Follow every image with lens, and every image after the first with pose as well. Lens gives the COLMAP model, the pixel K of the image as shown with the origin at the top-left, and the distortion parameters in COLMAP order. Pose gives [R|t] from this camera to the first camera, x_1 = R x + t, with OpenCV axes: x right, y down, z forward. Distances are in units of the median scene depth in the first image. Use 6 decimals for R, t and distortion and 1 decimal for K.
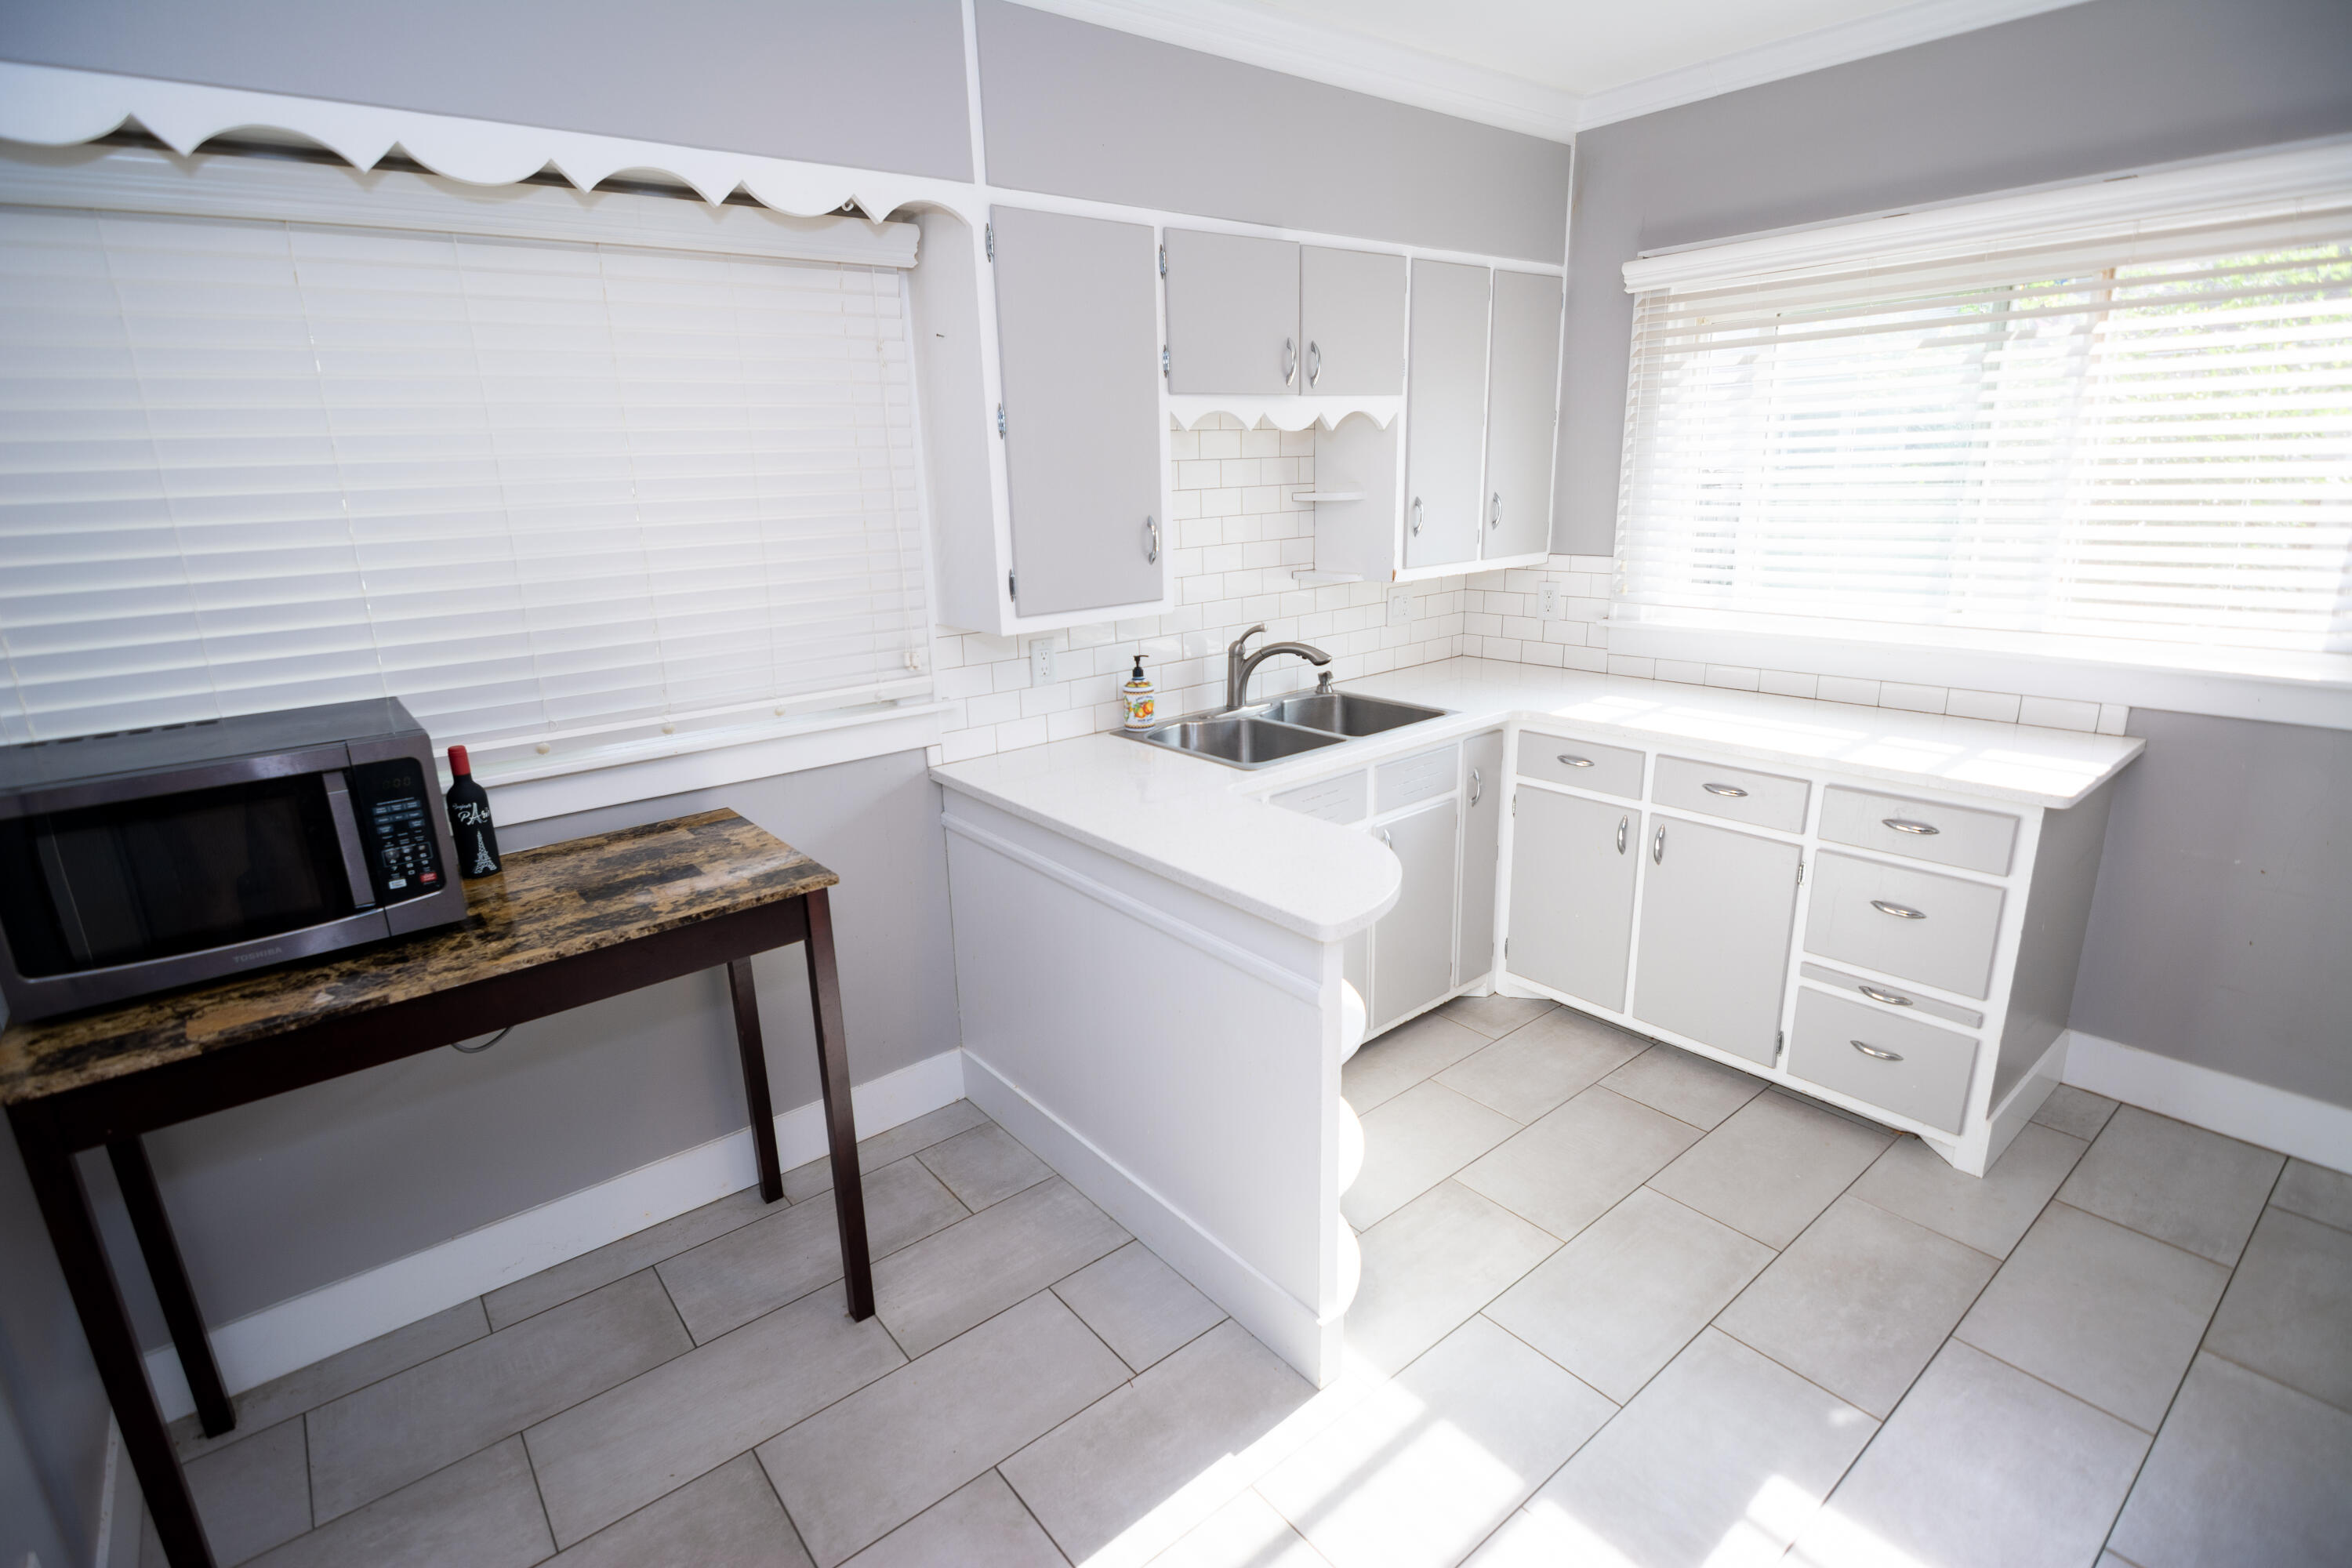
lens RADIAL K [[1142.4, 0, 1163.8], [0, 1142.4, 784.5], [0, 0, 1]] dist [0.022748, -0.014249]
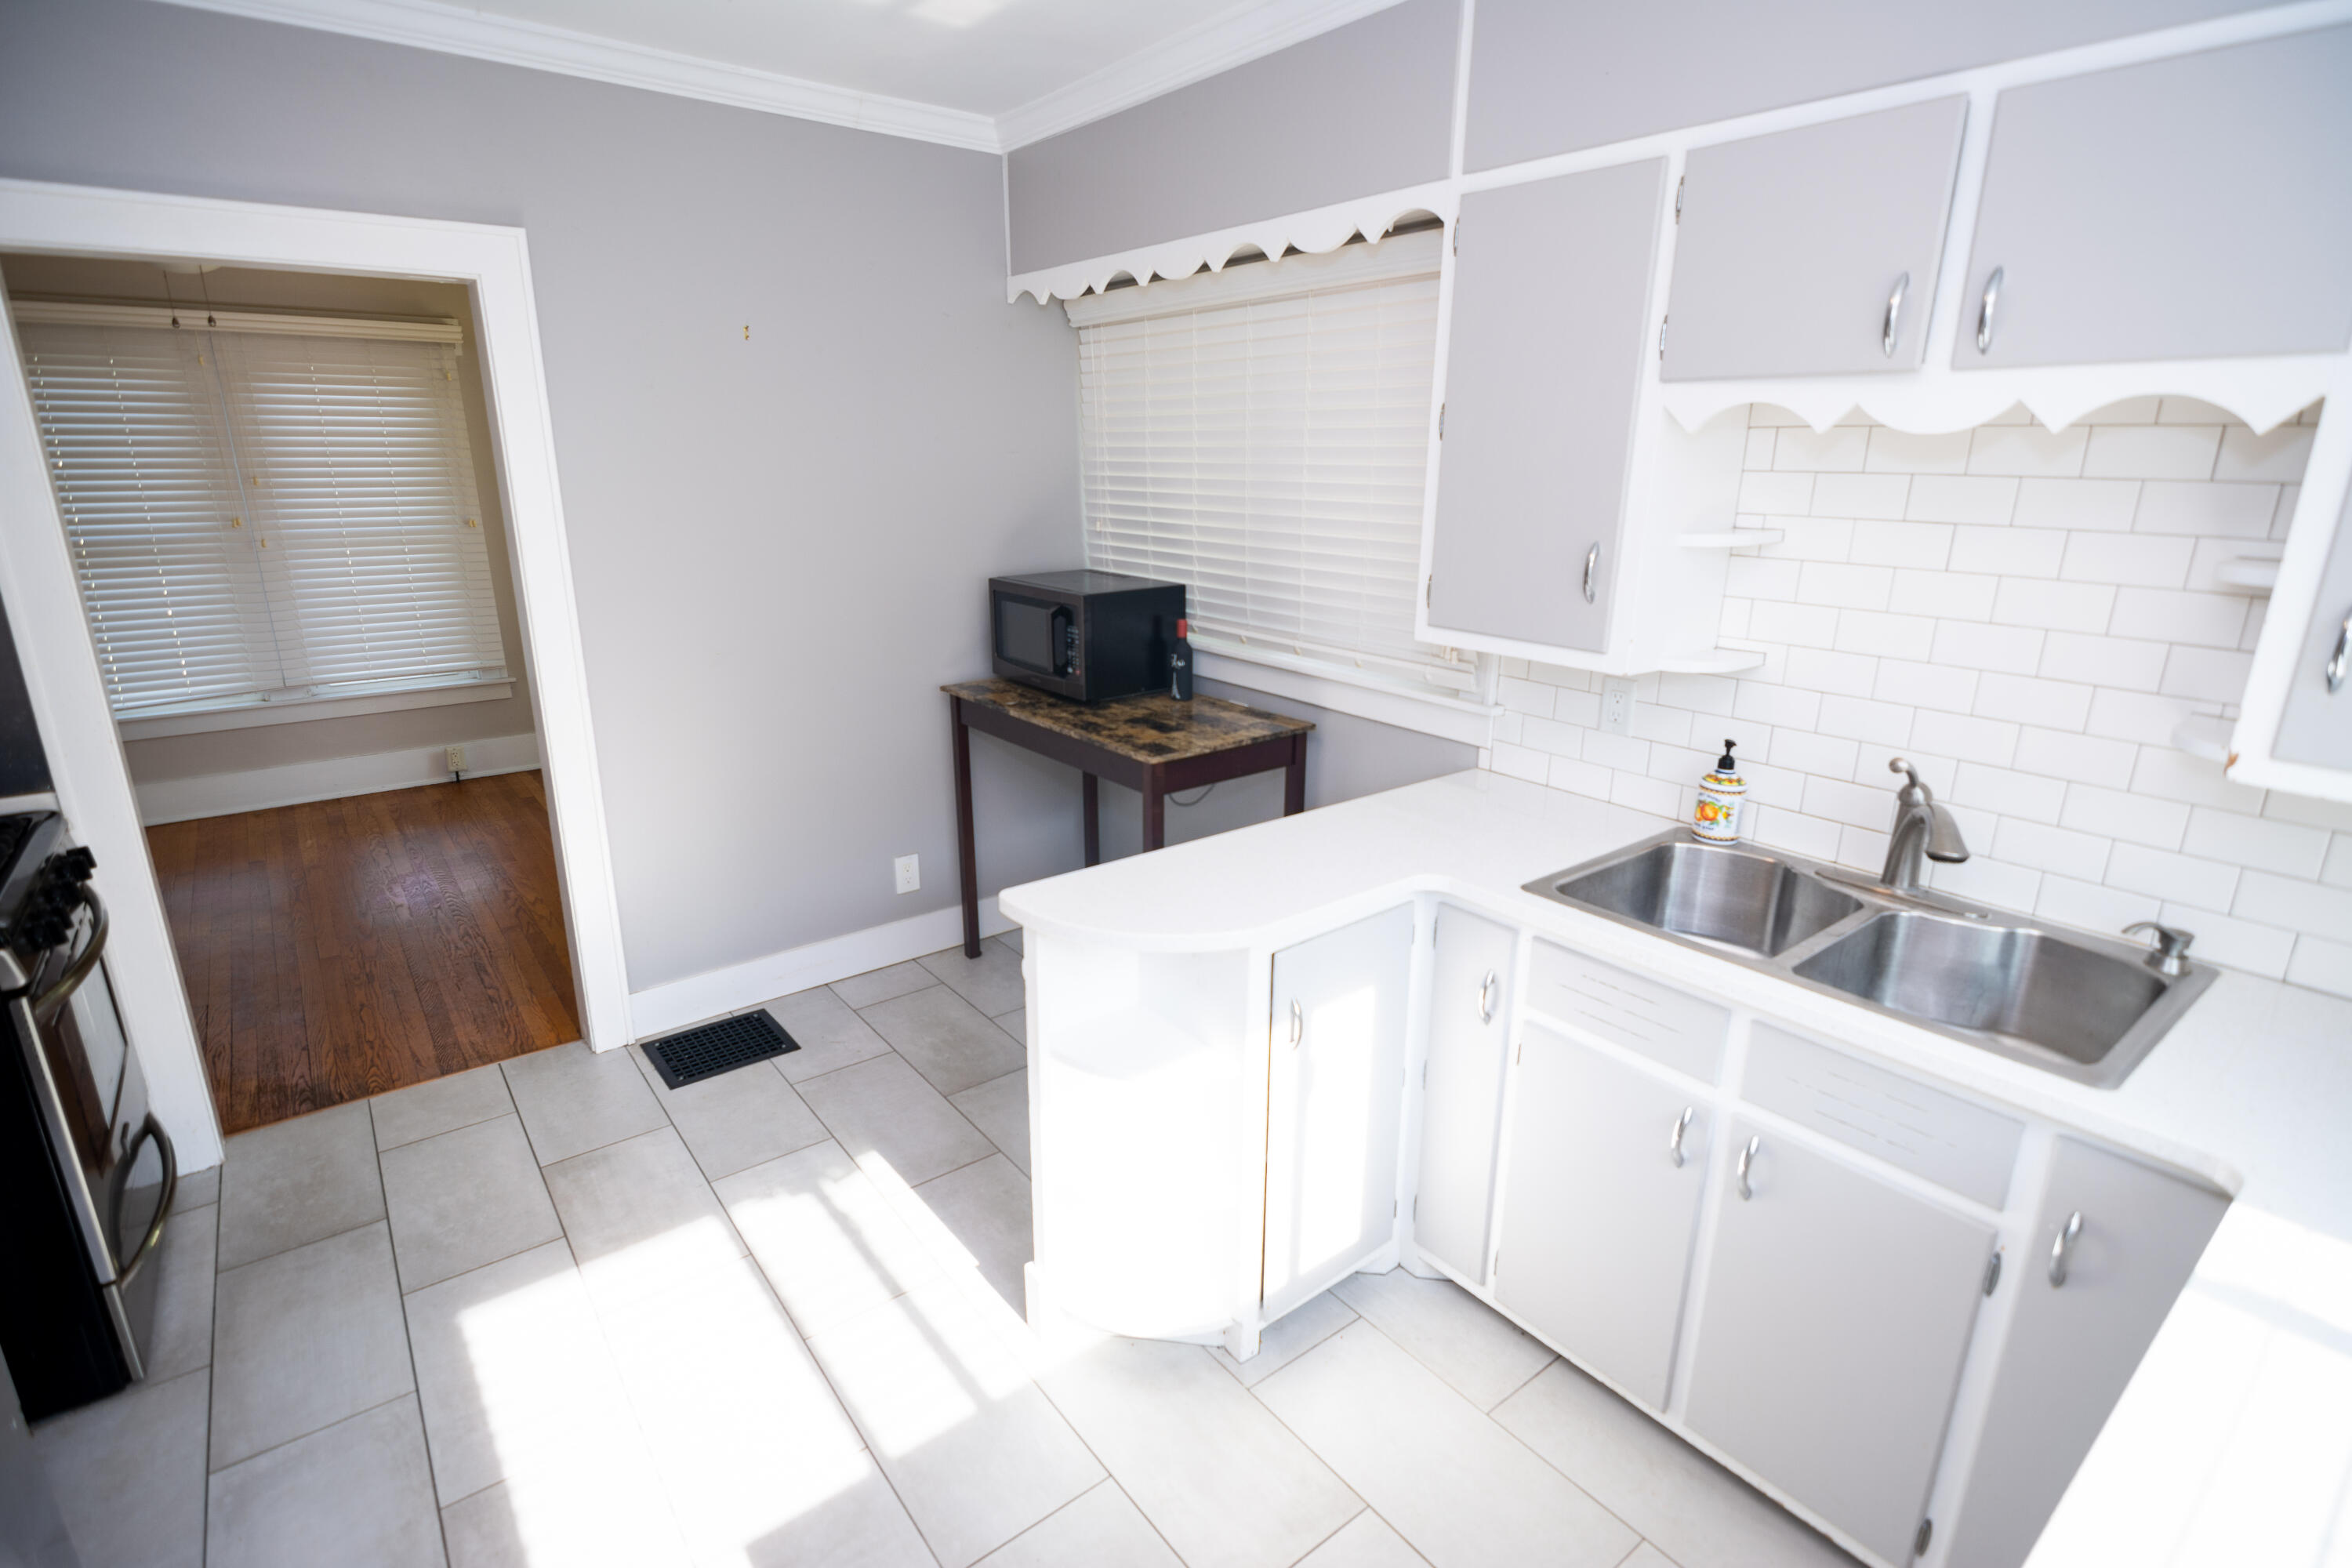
lens RADIAL K [[1142.4, 0, 1163.8], [0, 1142.4, 784.5], [0, 0, 1]] dist [0.022748, -0.014249]
pose [[-0.027767, 0.319858, -0.947059, 0.929442], [-0.266268, 0.910827, 0.315428, -0.301009], [0.963499, 0.260930, 0.059877, 0.848390]]
